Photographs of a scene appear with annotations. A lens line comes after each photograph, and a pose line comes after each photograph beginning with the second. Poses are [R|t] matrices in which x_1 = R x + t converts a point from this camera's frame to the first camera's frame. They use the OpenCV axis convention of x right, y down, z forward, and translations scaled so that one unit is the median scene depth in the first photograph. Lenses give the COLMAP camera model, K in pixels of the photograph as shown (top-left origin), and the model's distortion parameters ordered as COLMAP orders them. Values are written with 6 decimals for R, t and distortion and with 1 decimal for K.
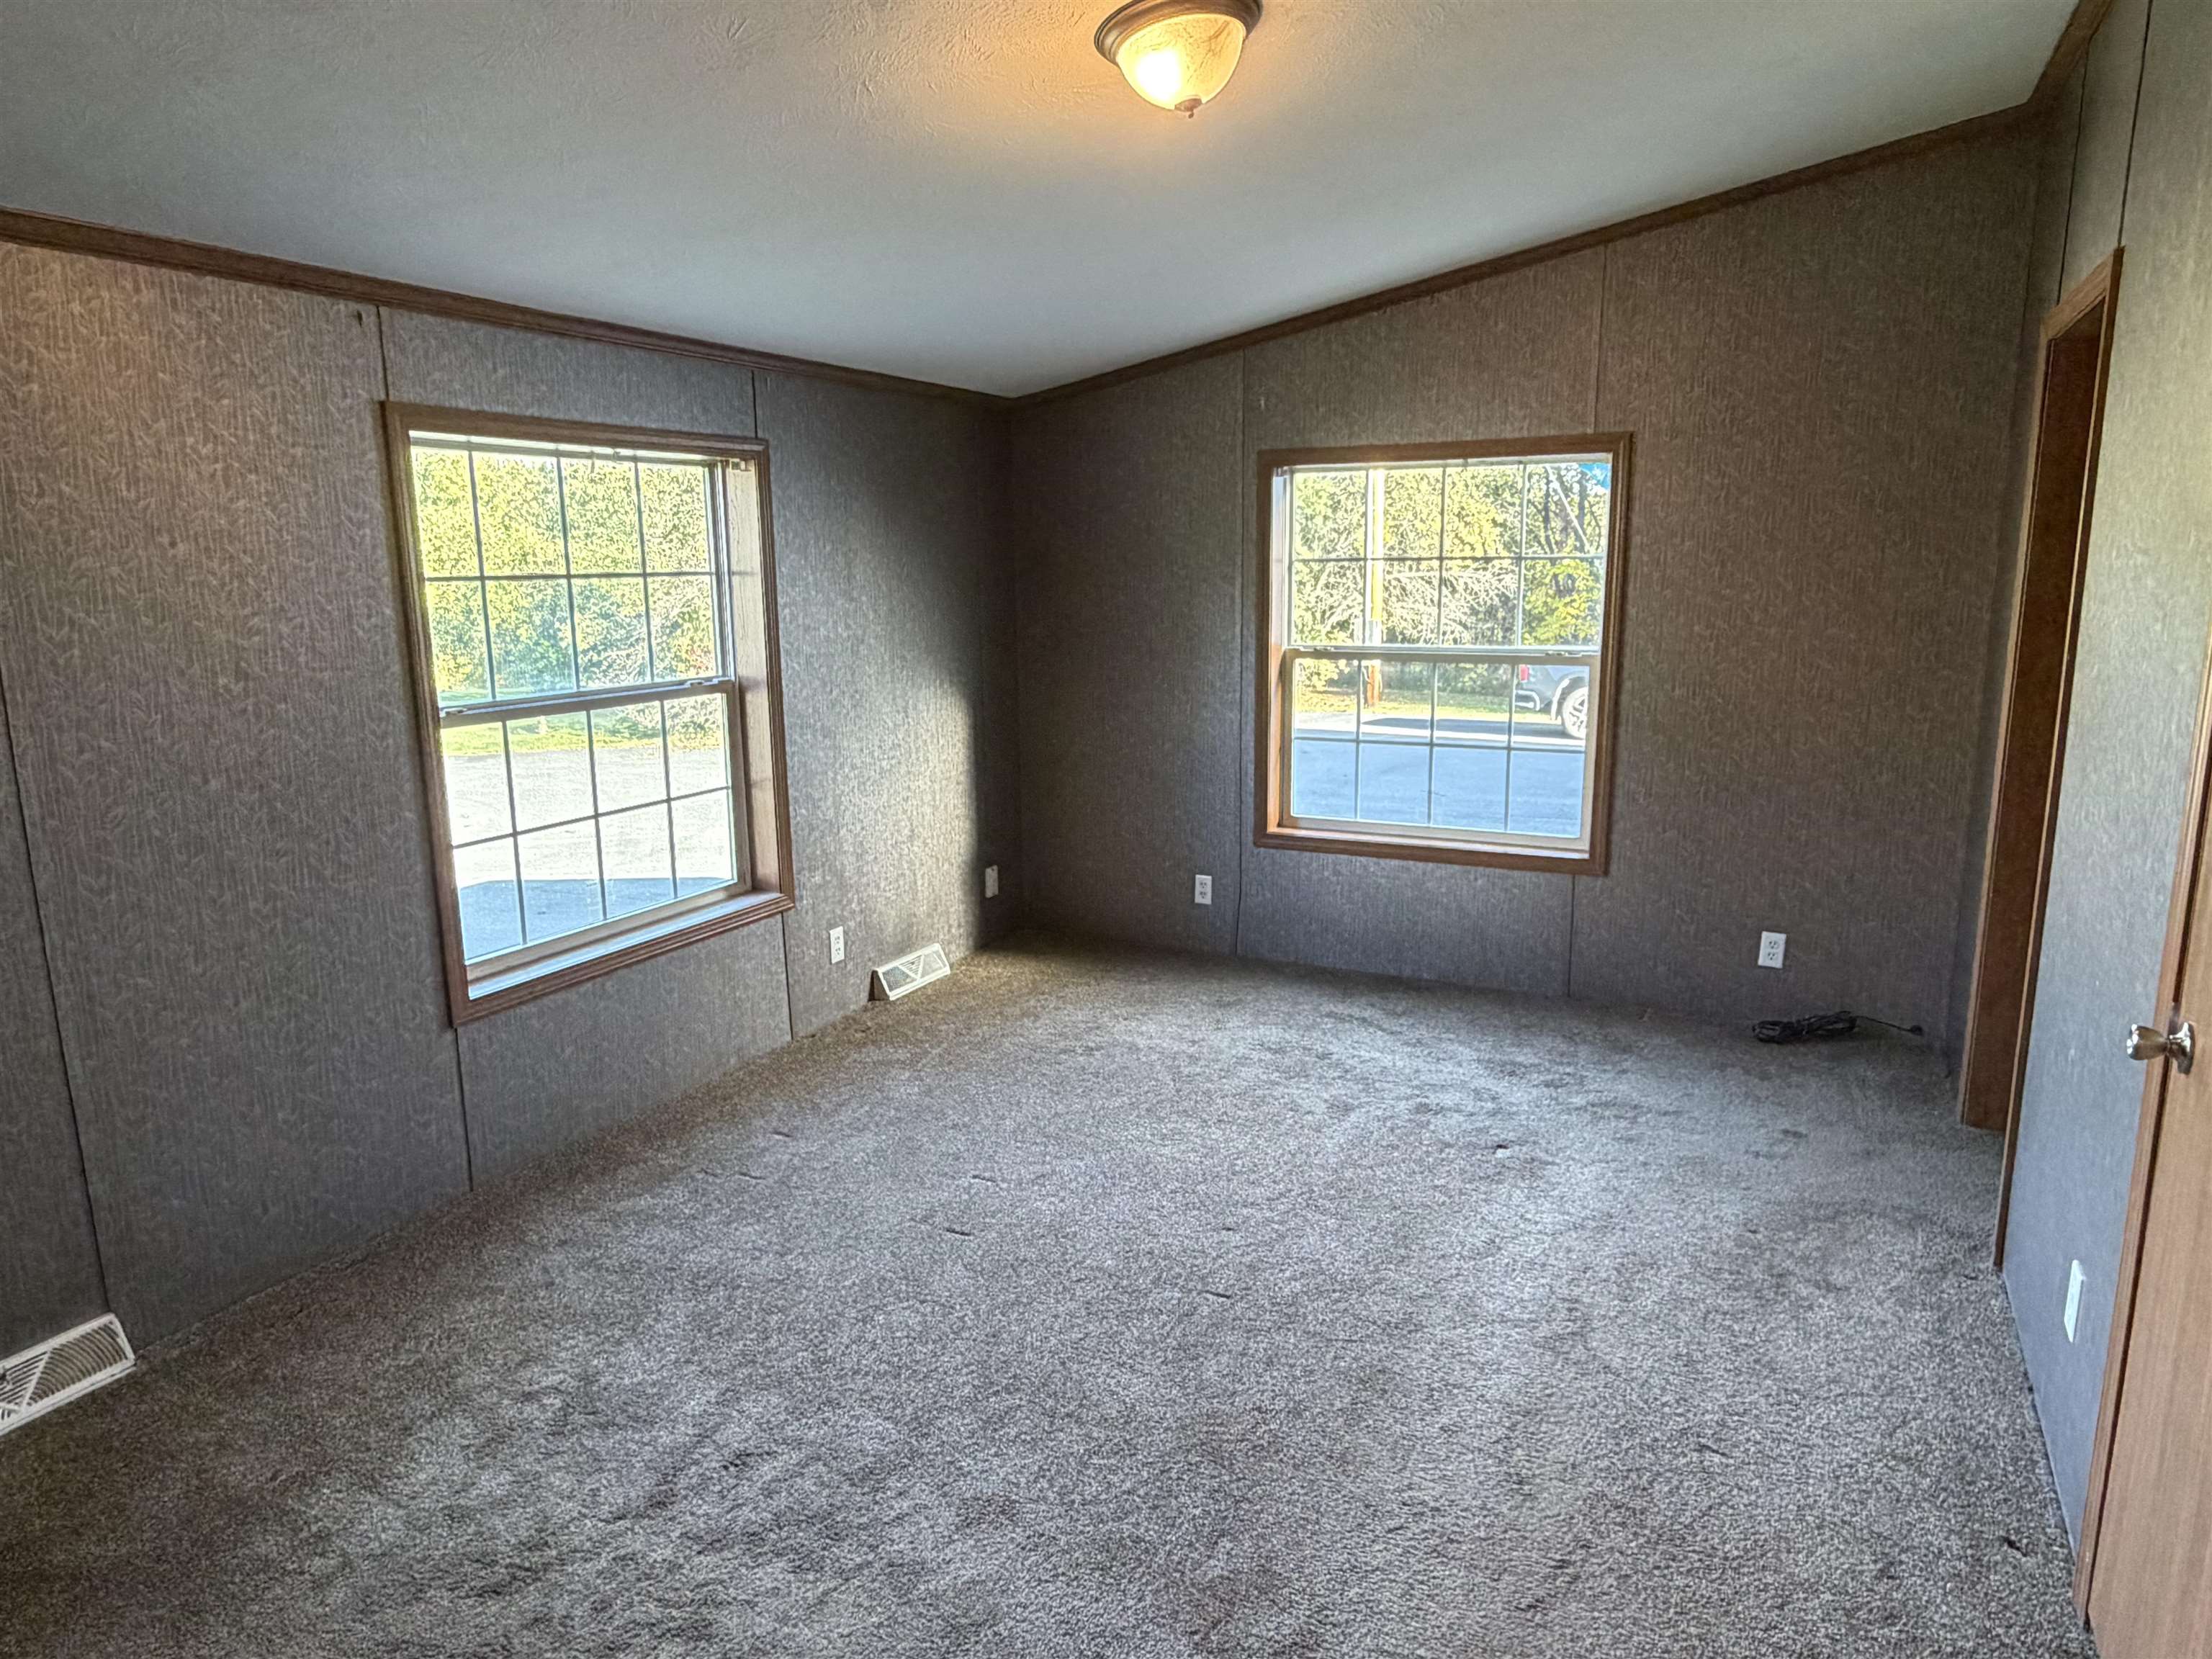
lens RADIAL K [[1364.4, 0, 1097.7], [0, 1364.4, 833.6], [0, 0, 1]] dist [0.004389, -0.000362]
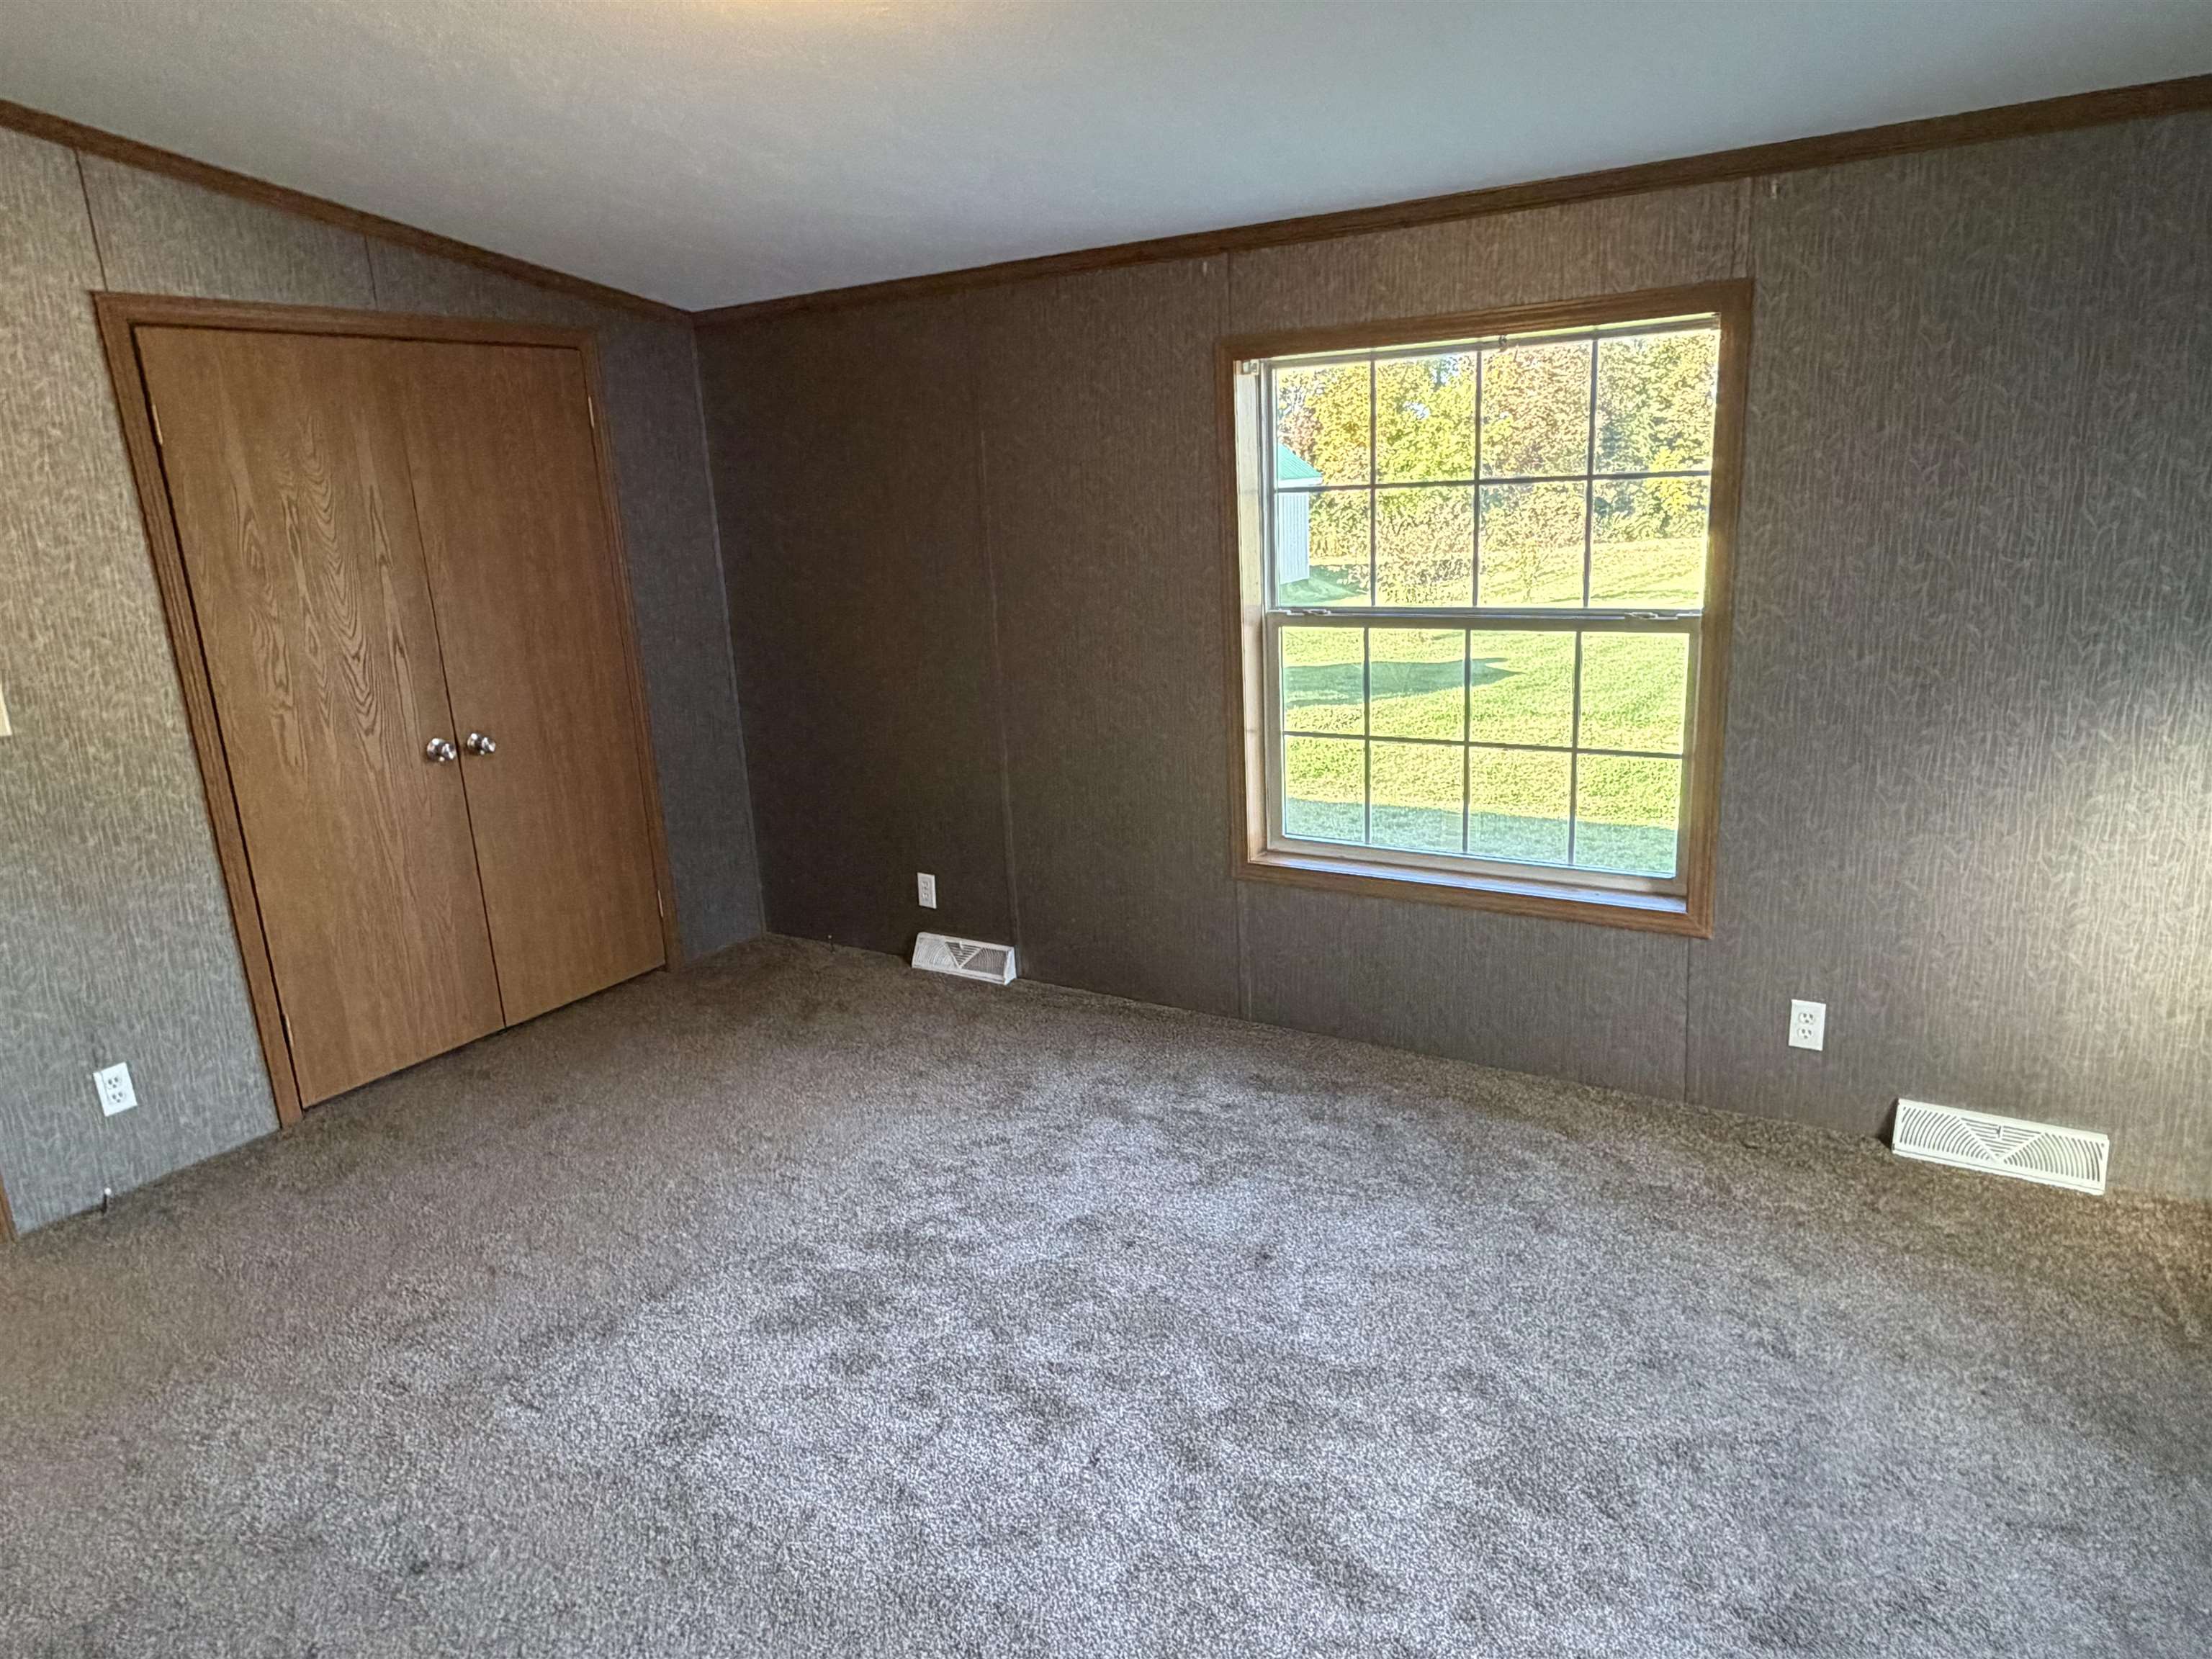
lens RADIAL K [[1364.4, 0, 1097.7], [0, 1364.4, 833.6], [0, 0, 1]] dist [0.004389, -0.000362]
pose [[-0.093406, 0.271892, -0.957784, 0.561829], [-0.141466, 0.948605, 0.283082, -0.181632], [0.985527, 0.161935, -0.050142, 0.805035]]
